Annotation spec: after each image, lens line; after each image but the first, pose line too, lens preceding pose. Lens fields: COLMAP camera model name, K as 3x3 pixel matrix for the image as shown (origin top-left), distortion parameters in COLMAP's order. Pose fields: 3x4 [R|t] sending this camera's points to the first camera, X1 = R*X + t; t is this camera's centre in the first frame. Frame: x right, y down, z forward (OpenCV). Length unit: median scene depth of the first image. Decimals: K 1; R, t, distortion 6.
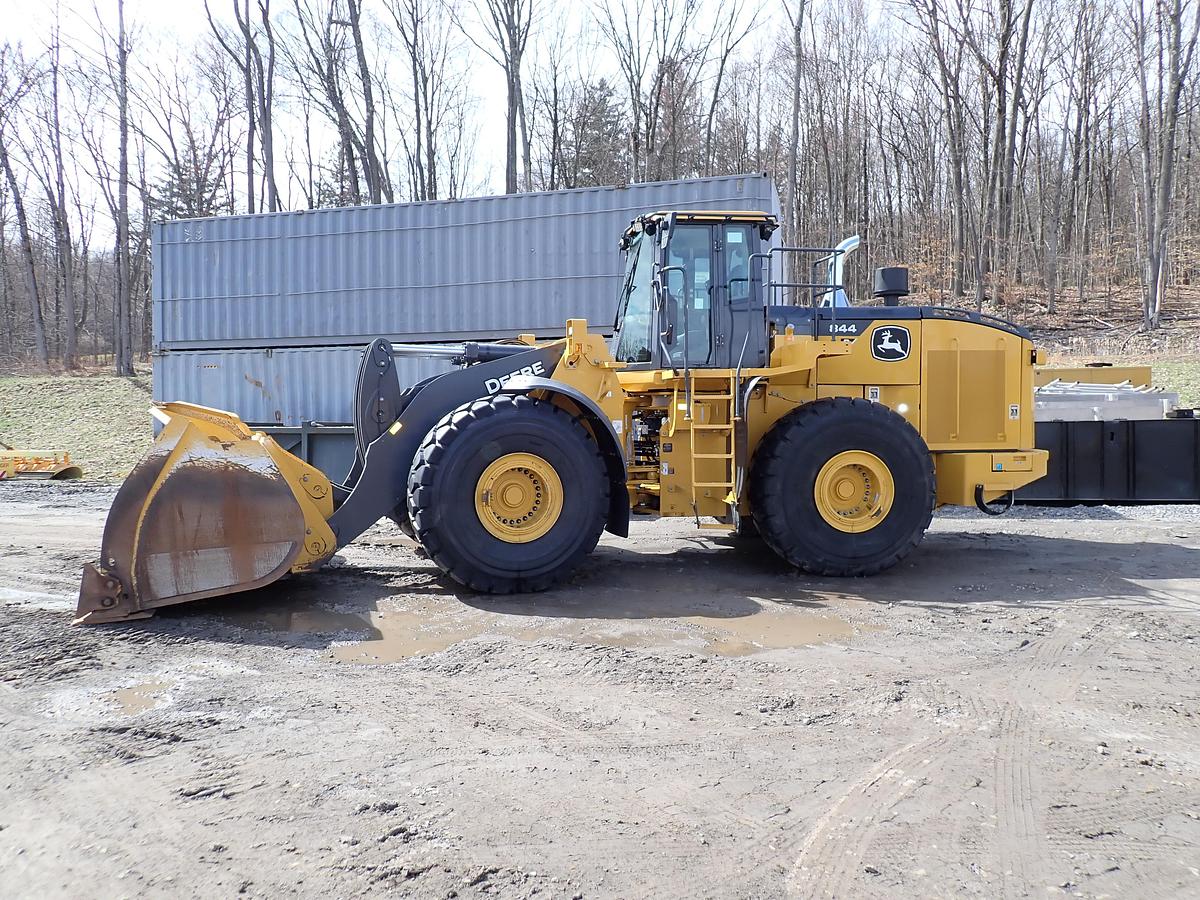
lens RADIAL K [[886.2, 0, 600.0], [0, 886.2, 450.0], [0, 0, 1]] dist [0.008158, -0.006400]
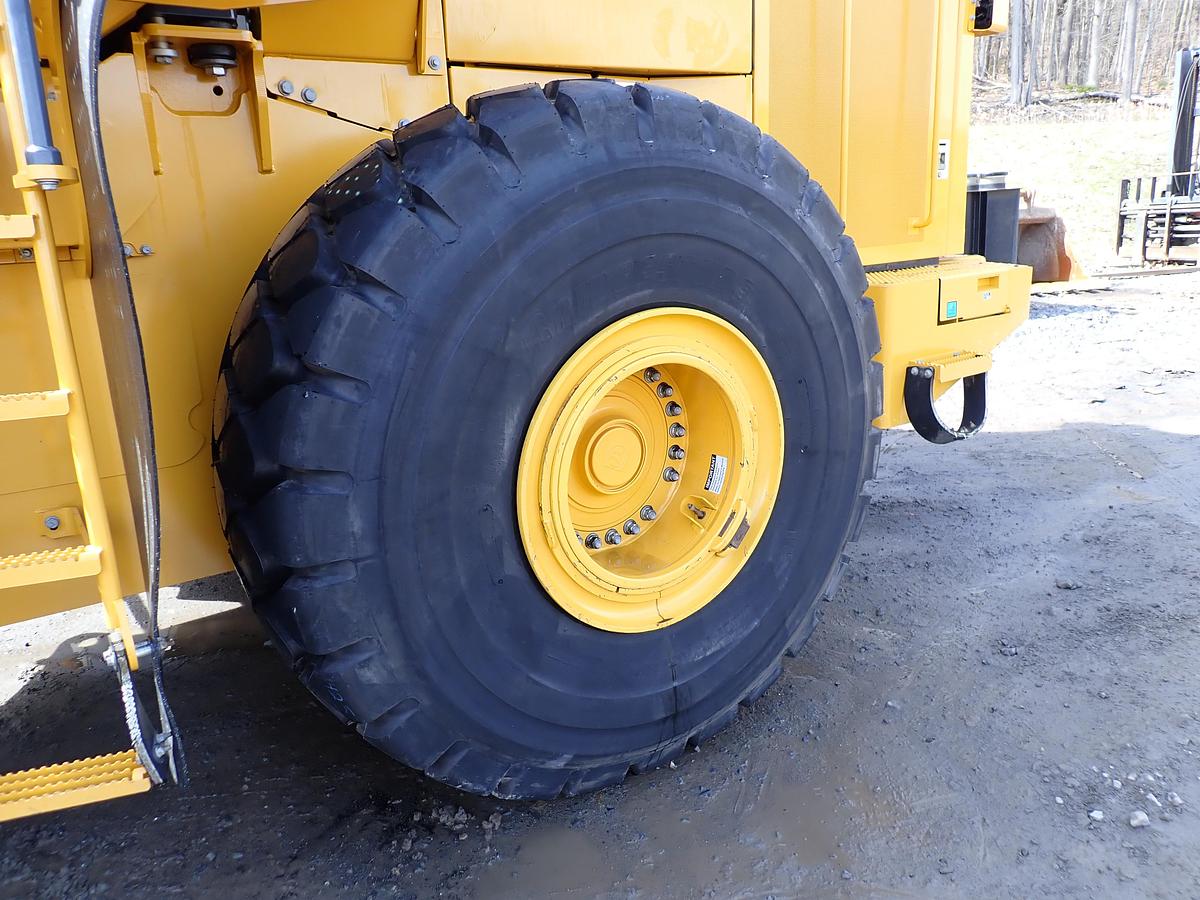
lens RADIAL K [[886.2, 0, 600.0], [0, 886.2, 450.0], [0, 0, 1]] dist [0.008158, -0.006400]
pose [[0.888761, -0.152269, 0.432339, 0.164750], [0.056764, 0.972512, 0.225828, -0.017499], [-0.454842, -0.176166, 0.872975, 0.794371]]
